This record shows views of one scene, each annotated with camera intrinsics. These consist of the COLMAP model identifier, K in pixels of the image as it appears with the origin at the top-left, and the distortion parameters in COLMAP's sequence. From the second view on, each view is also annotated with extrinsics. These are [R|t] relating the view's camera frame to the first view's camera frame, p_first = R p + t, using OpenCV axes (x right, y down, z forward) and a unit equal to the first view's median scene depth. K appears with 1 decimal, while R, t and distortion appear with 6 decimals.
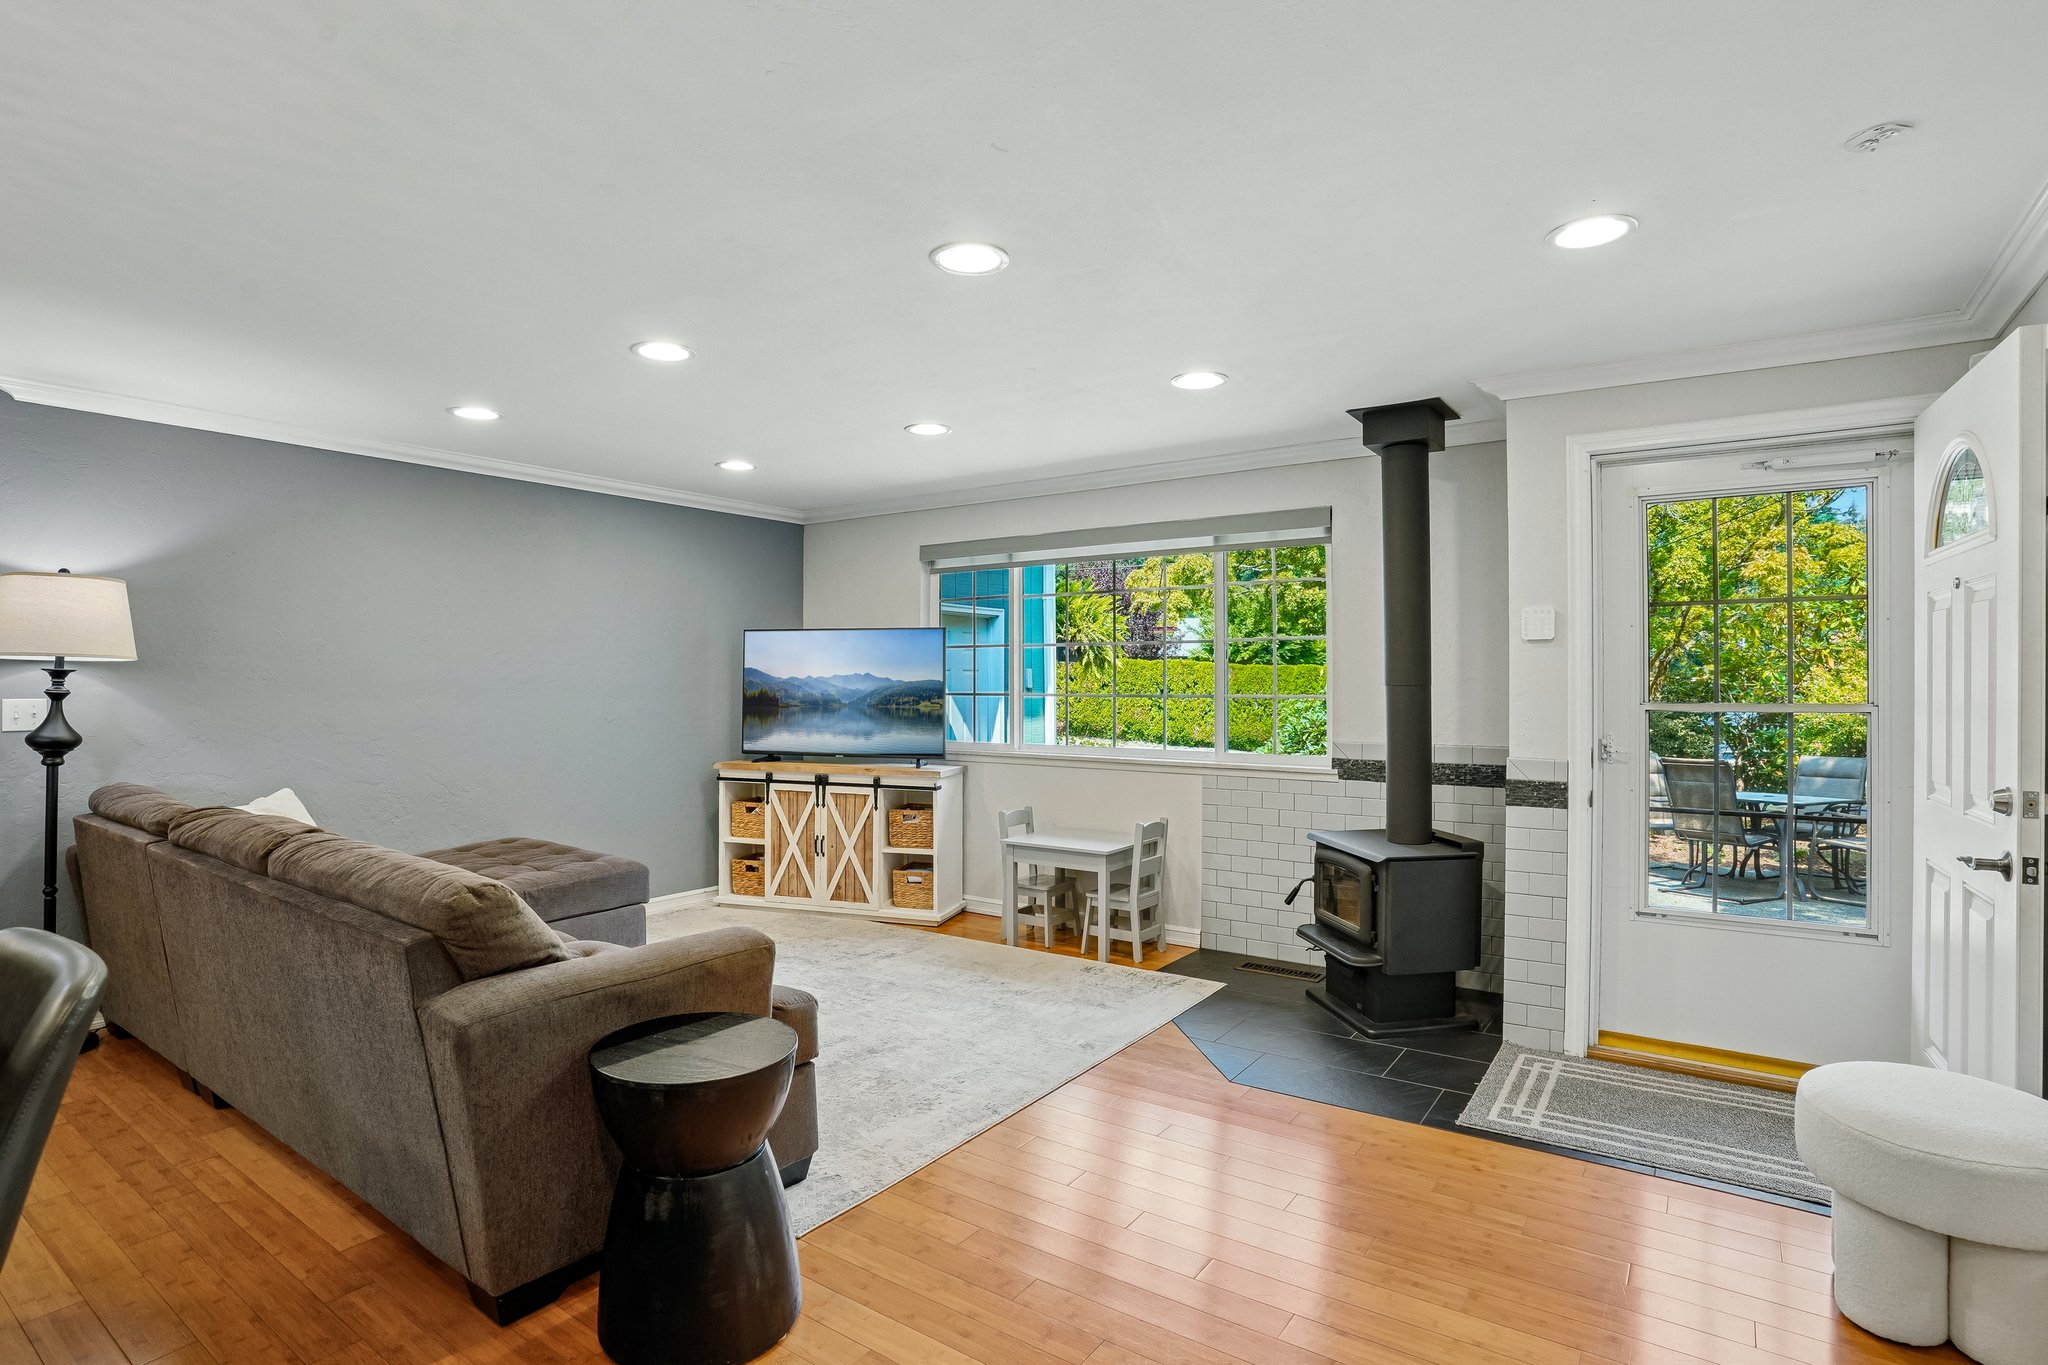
lens RADIAL K [[1024.2, 0, 1043.3], [0, 1024.2, 683.9], [0, 0, 1]] dist [-0.078527, 0.031888]
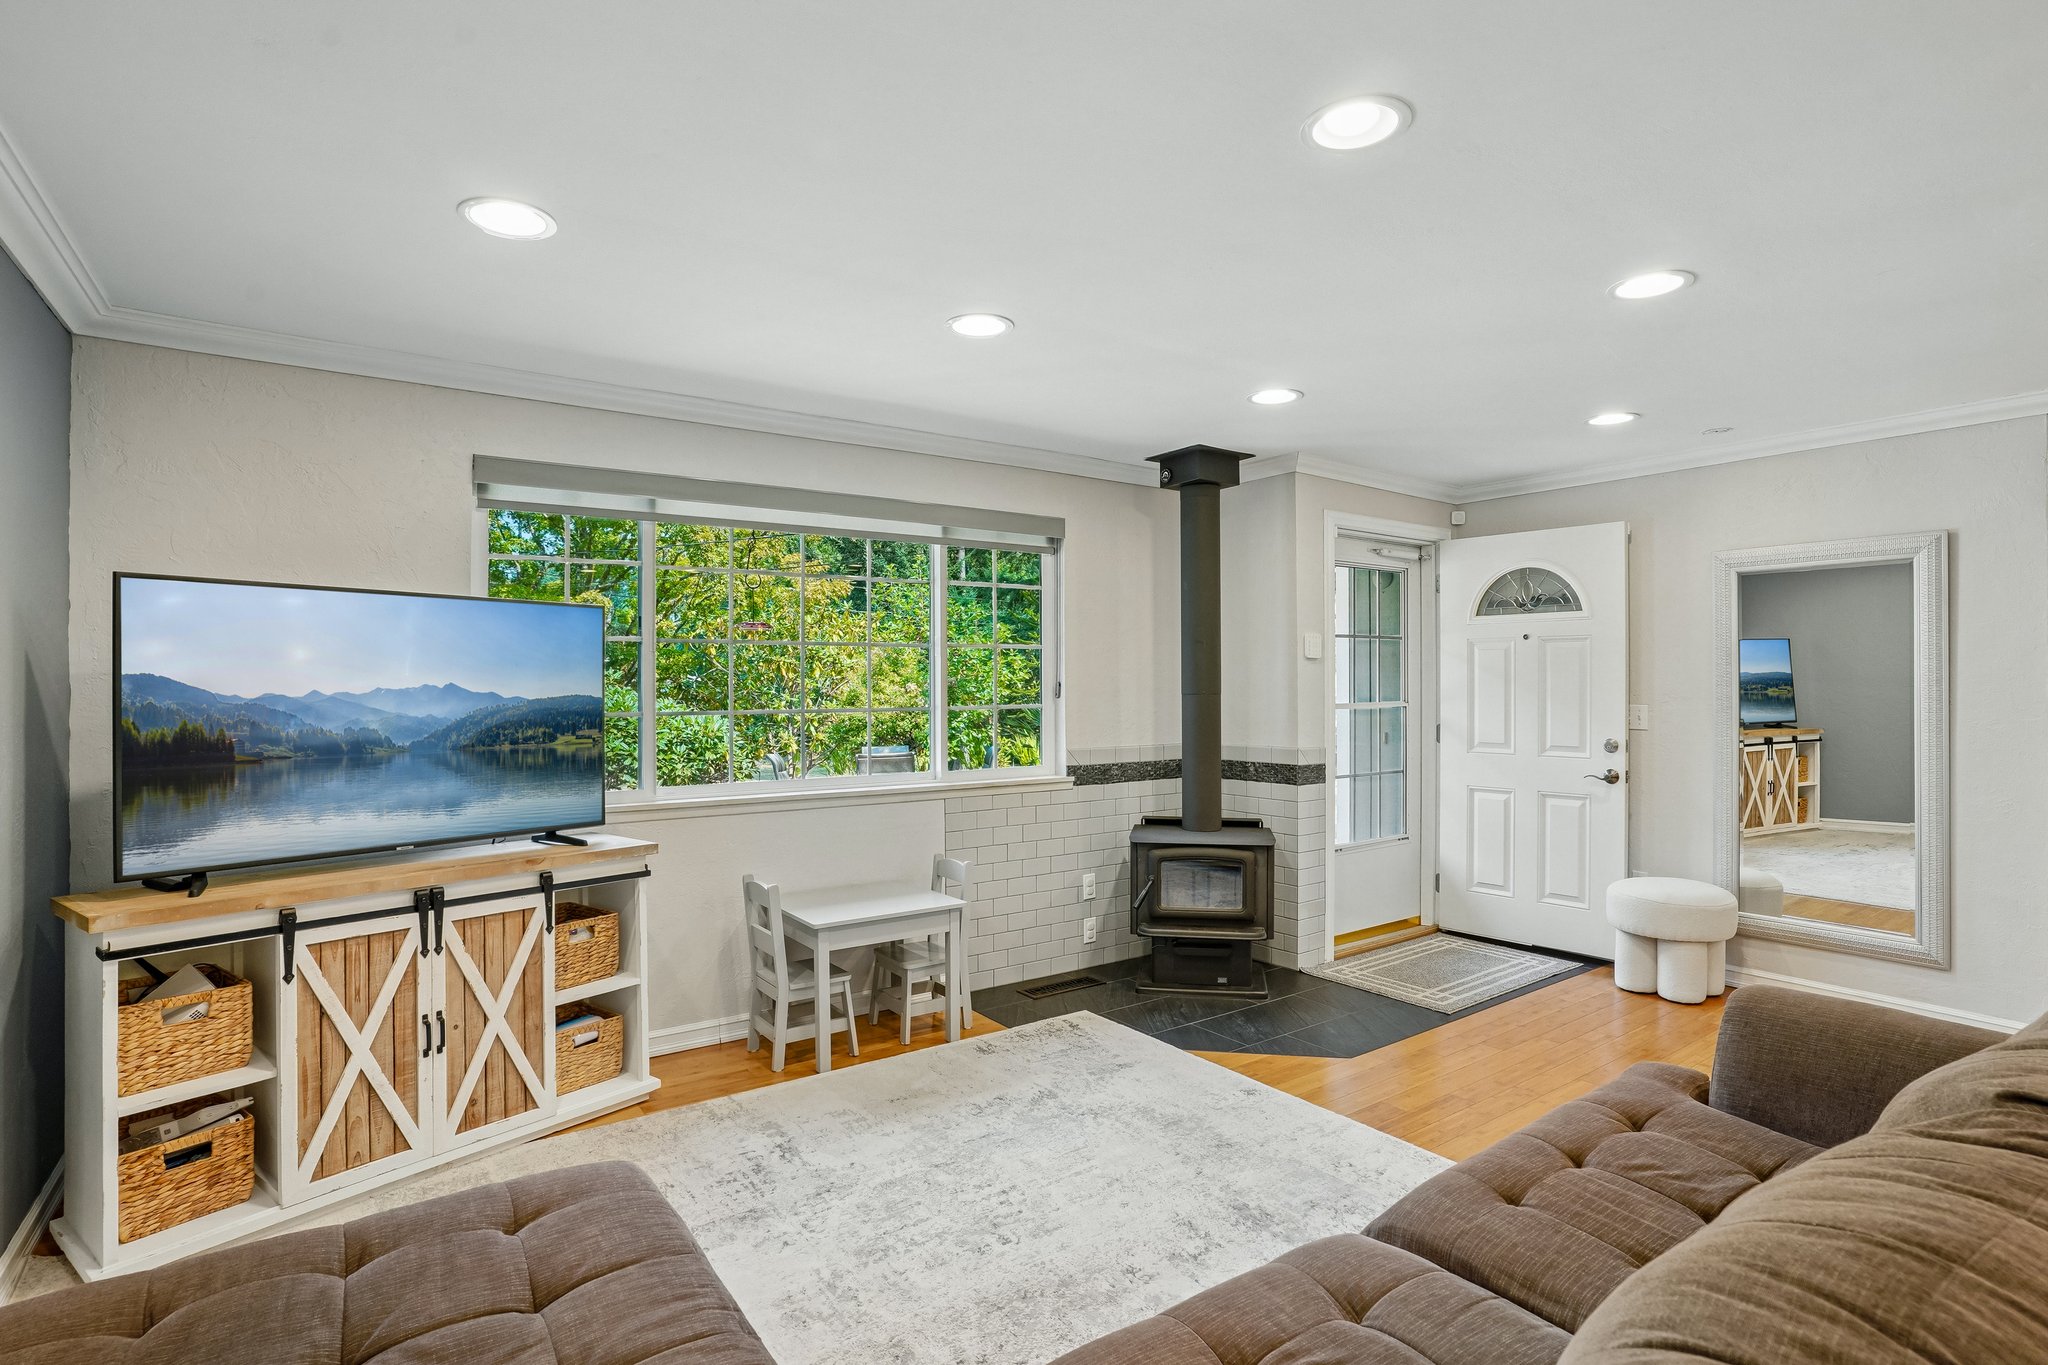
lens RADIAL K [[998.9, 0, 1025.9], [0, 998.9, 685.9], [0, 0, 1]] dist [-0.064398, 0.029198]
pose [[0.352129, -0.002129, 0.935949, -0.789284], [0.006853, 0.999976, -0.000303, -0.008806], [-0.935926, 0.006521, 0.352136, 0.805143]]
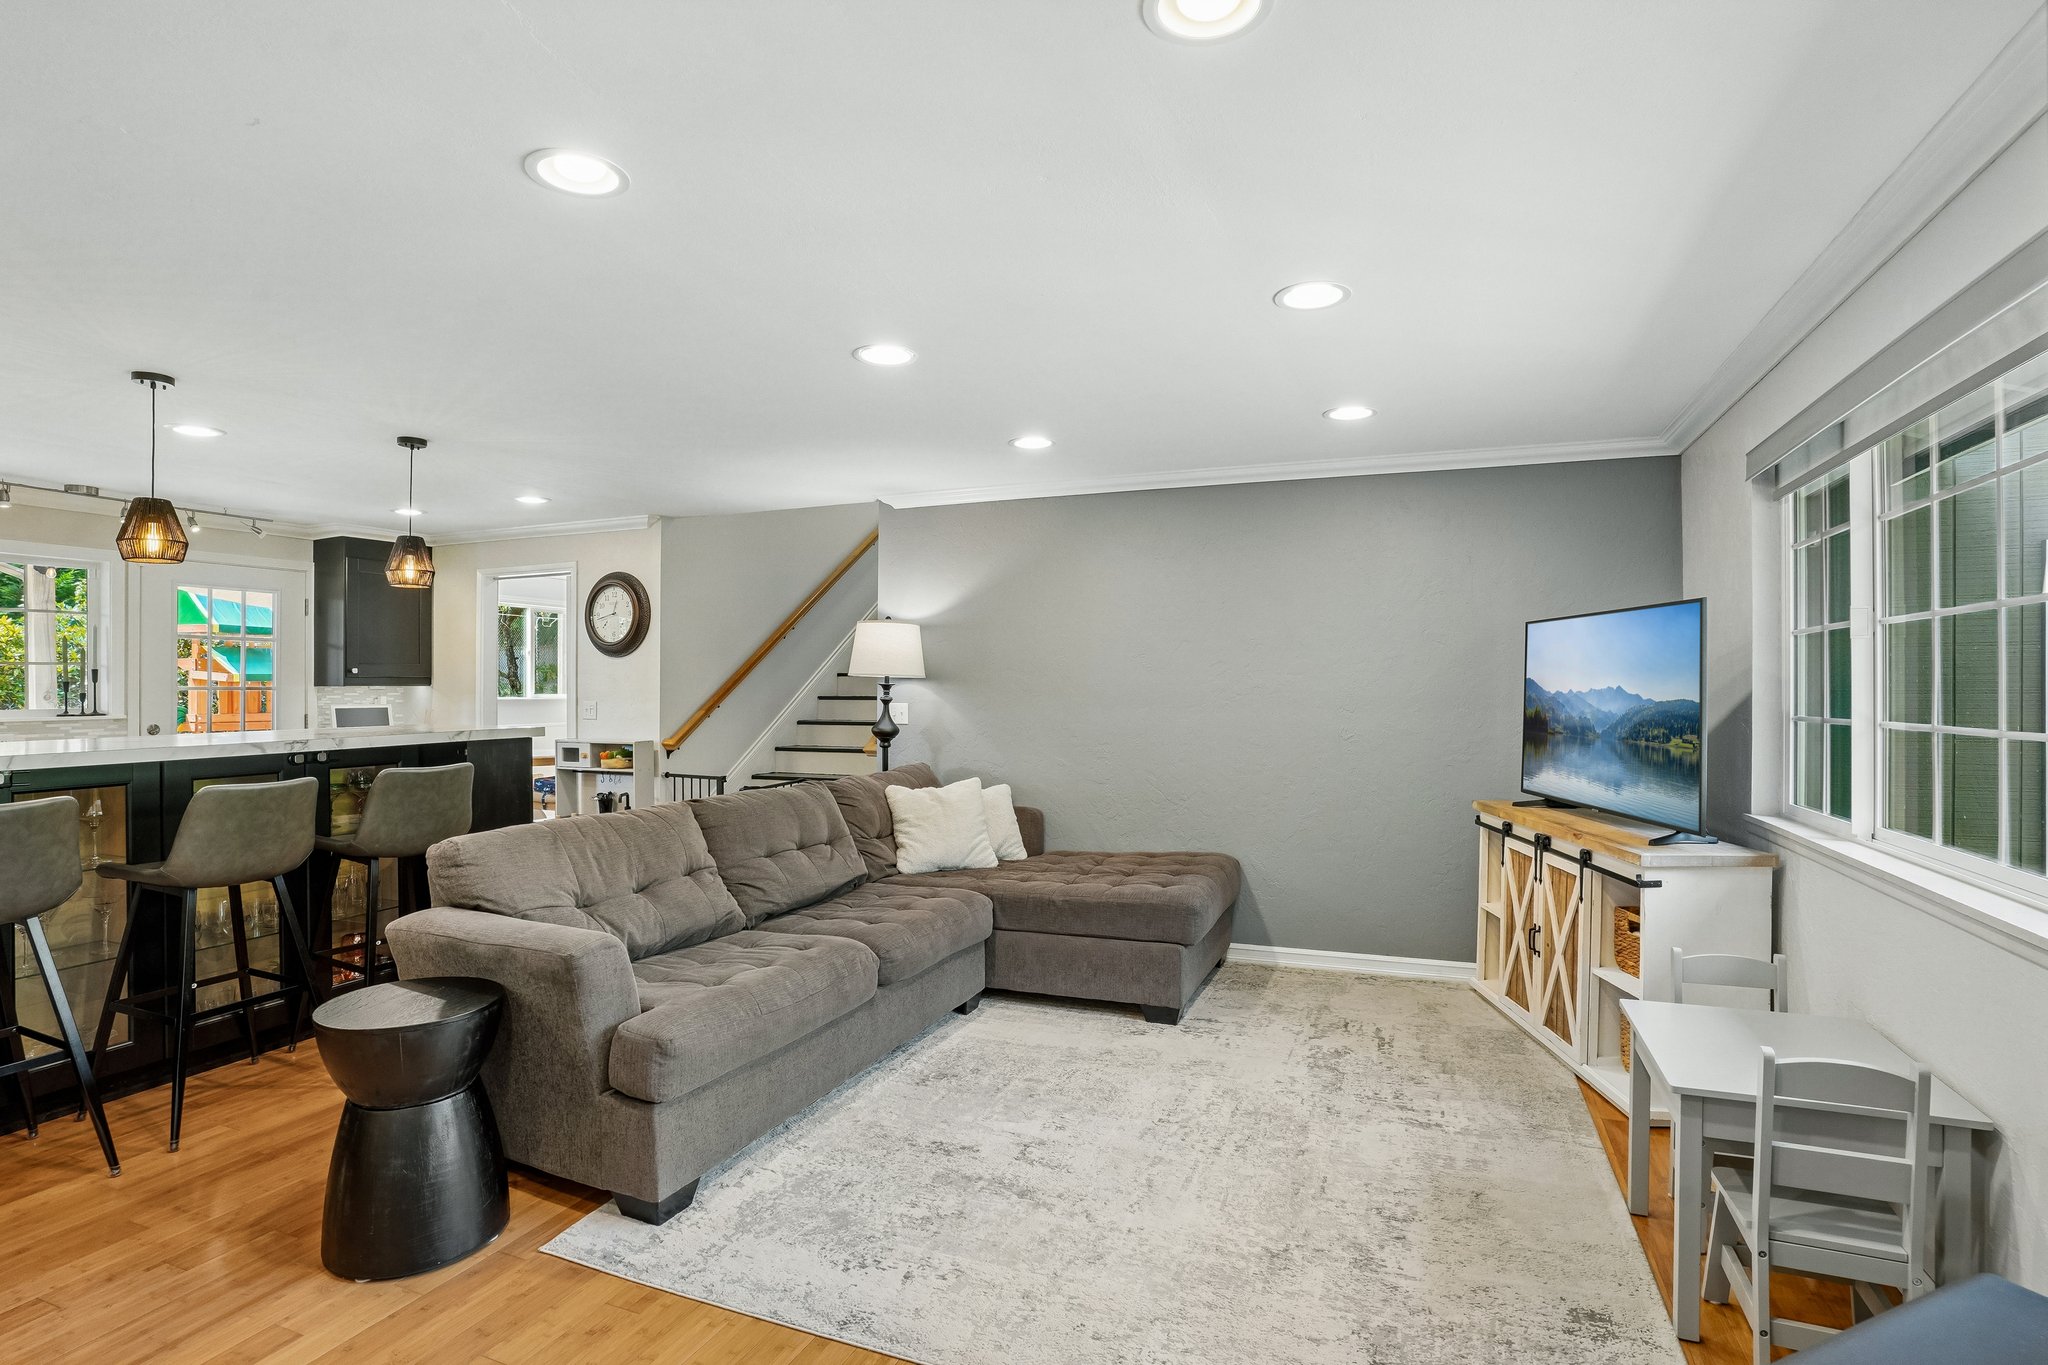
lens RADIAL K [[1024.2, 0, 1043.3], [0, 1024.2, 683.9], [0, 0, 1]] dist [-0.078527, 0.031888]
pose [[0.218676, 0.001564, -0.975796, 0.505354], [-0.001750, 0.999998, 0.001211, -0.014791], [0.975796, 0.001443, 0.218678, 0.762437]]
